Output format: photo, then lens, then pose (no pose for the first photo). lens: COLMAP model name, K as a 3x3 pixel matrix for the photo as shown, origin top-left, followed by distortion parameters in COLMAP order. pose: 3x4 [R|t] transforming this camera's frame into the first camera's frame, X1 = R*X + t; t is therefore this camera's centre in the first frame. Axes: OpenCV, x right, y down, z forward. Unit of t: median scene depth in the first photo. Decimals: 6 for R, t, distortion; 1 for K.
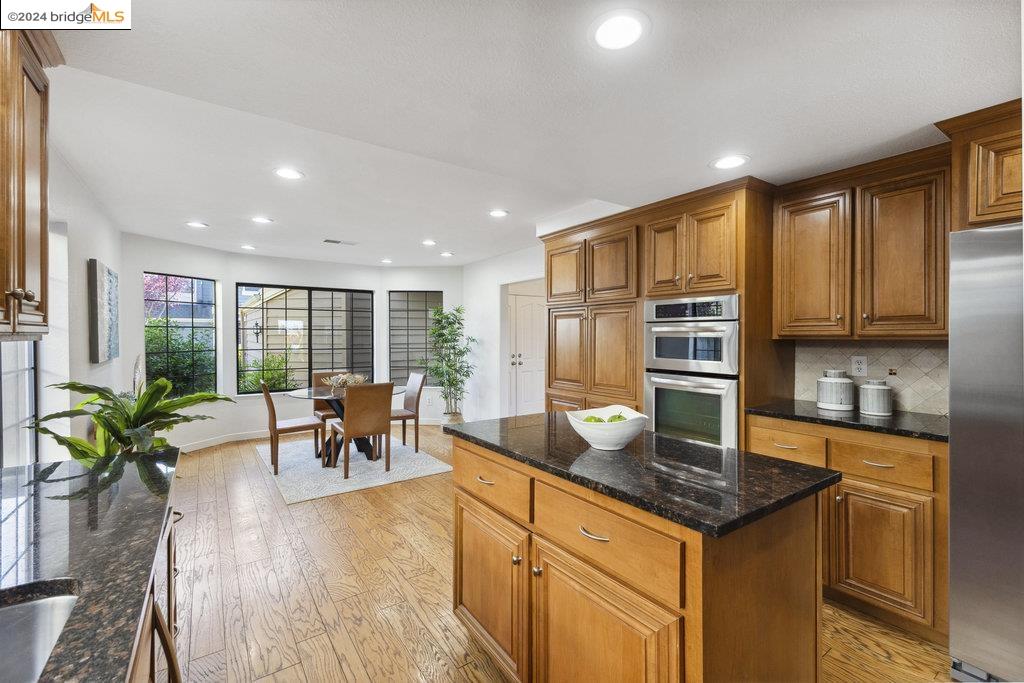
lens RADIAL K [[449.0, 0, 511.1], [0, 449.0, 333.4], [0, 0, 1]] dist [0.085951, -0.000168]
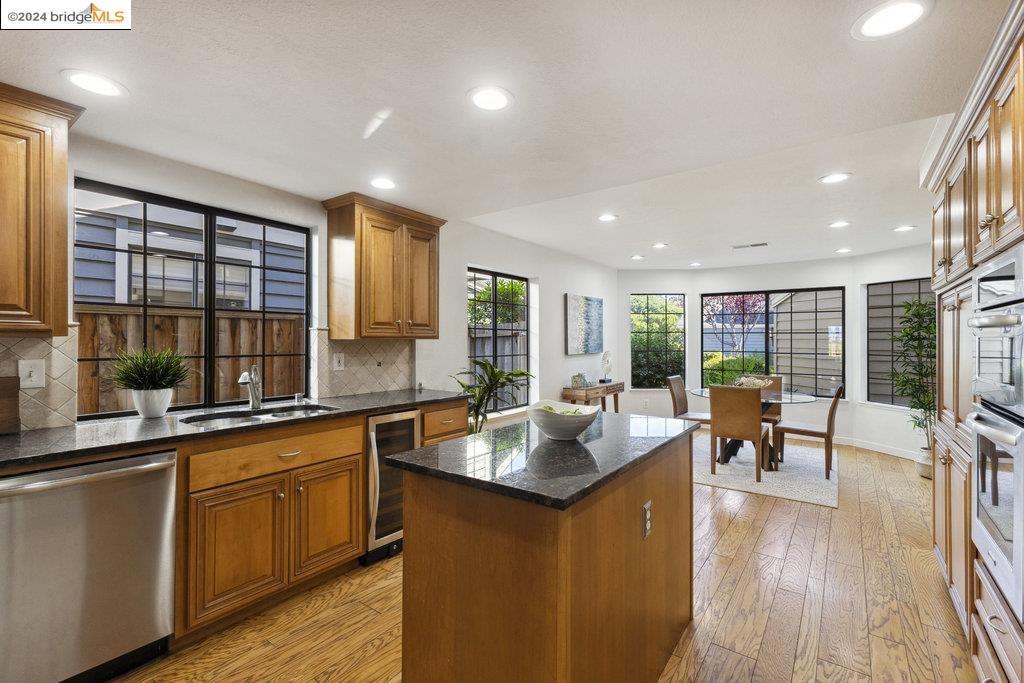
lens RADIAL K [[448.6, 0, 515.4], [0, 448.6, 341.2], [0, 0, 1]] dist [0.019418, -0.000731]
pose [[0.327409, 0.009231, -0.944838, 0.434837], [-0.006420, 0.999951, 0.007544, 0.007906], [0.944861, 0.003596, 0.327453, 0.209590]]
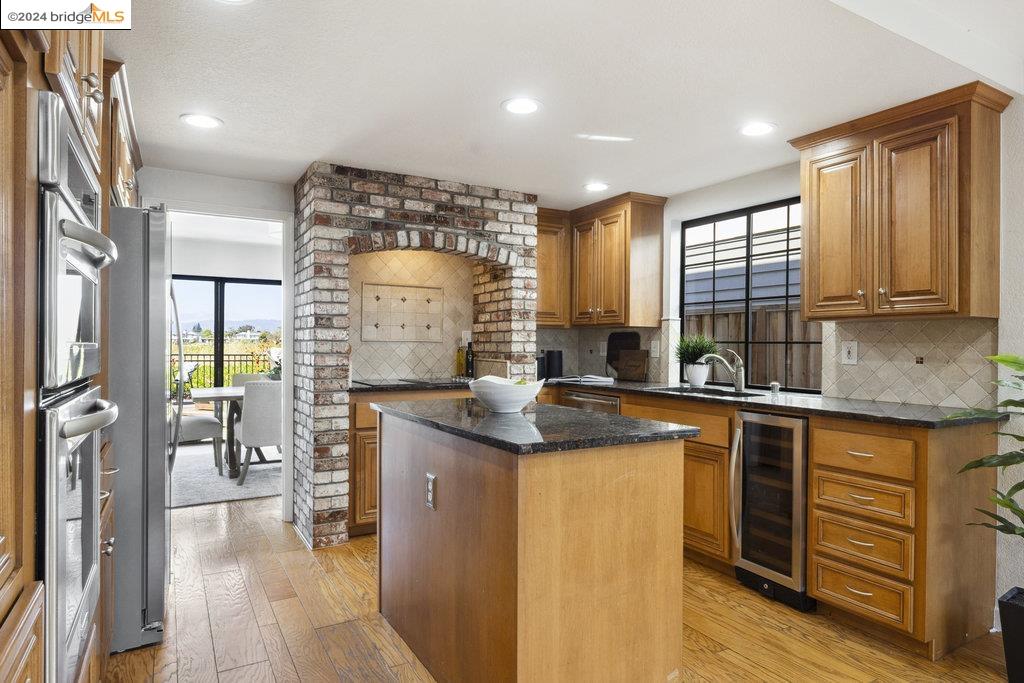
lens RADIAL K [[603.6, 0, 522.9], [0, 603.6, 345.2], [0, 0, 1]] dist [0.000942, 0.000527]
pose [[-0.997575, -0.000211, 0.069592, 0.026446], [-0.000098, 0.999999, 0.001627, 0.036272], [-0.069593, 0.001616, -0.997574, 0.894774]]
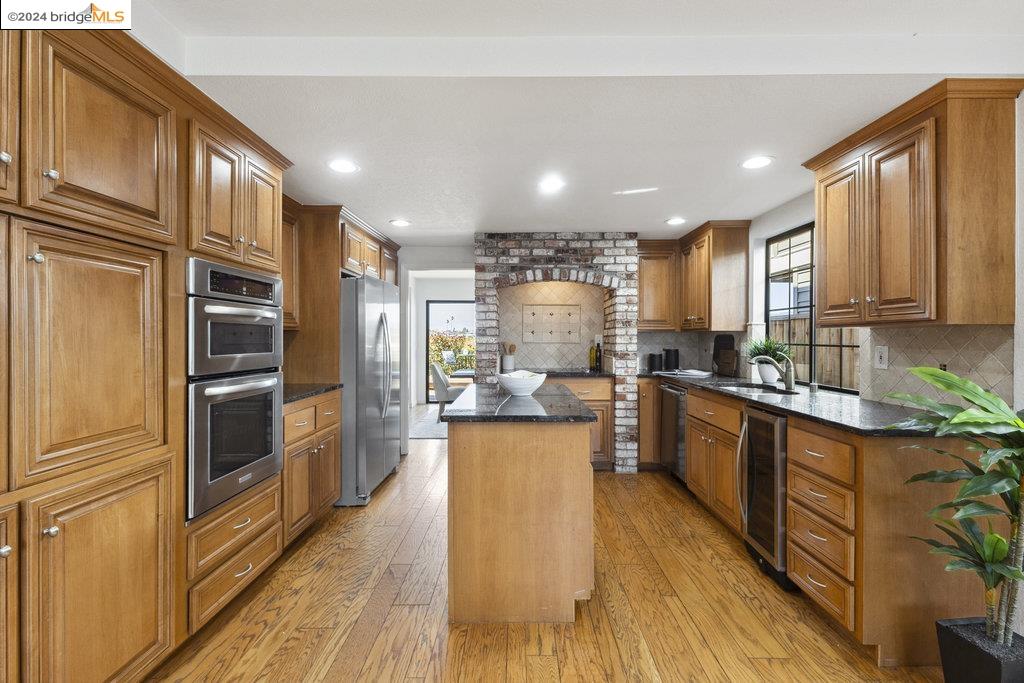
lens RADIAL K [[447.9, 0, 516.8], [0, 447.9, 338.3], [0, 0, 1]] dist [0.001572, -0.000099]
pose [[-0.821008, 0.004440, 0.570899, -0.247166], [0.004546, 0.999989, -0.001240, 0.022389], [-0.570898, 0.001577, -0.821019, 0.854724]]
